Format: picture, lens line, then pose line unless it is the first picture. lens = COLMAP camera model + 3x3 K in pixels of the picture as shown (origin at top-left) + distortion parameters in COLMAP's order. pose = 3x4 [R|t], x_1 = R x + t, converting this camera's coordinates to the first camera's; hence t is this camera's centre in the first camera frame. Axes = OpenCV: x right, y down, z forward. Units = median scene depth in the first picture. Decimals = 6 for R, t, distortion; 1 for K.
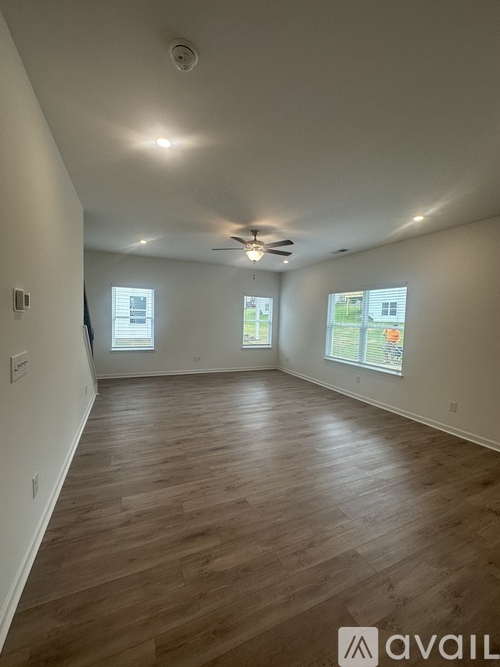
lens RADIAL K [[267.9, 0, 254.3], [0, 267.9, 332.0], [0, 0, 1]] dist [-0.002121, 0.001041]
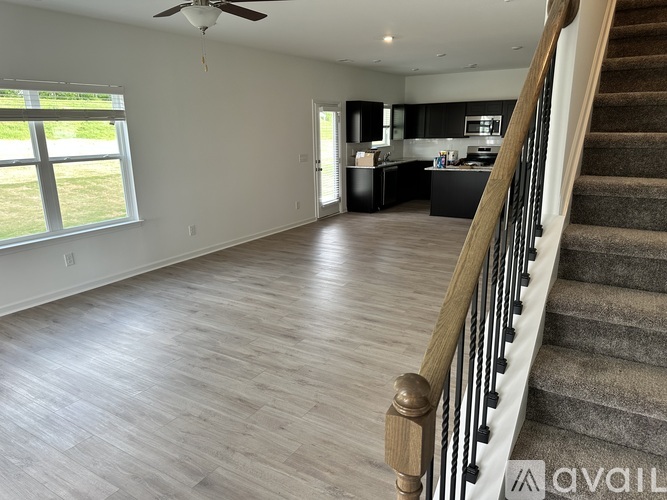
lens RADIAL K [[469.8, 0, 335.3], [0, 469.8, 253.4], [0, 0, 1]] dist [0.021235, -0.039297]
pose [[-0.542342, -0.241638, 0.804659, -0.813673], [0.043471, 0.948394, 0.314101, -0.136715], [-0.839032, 0.205329, -0.503850, 1.232202]]
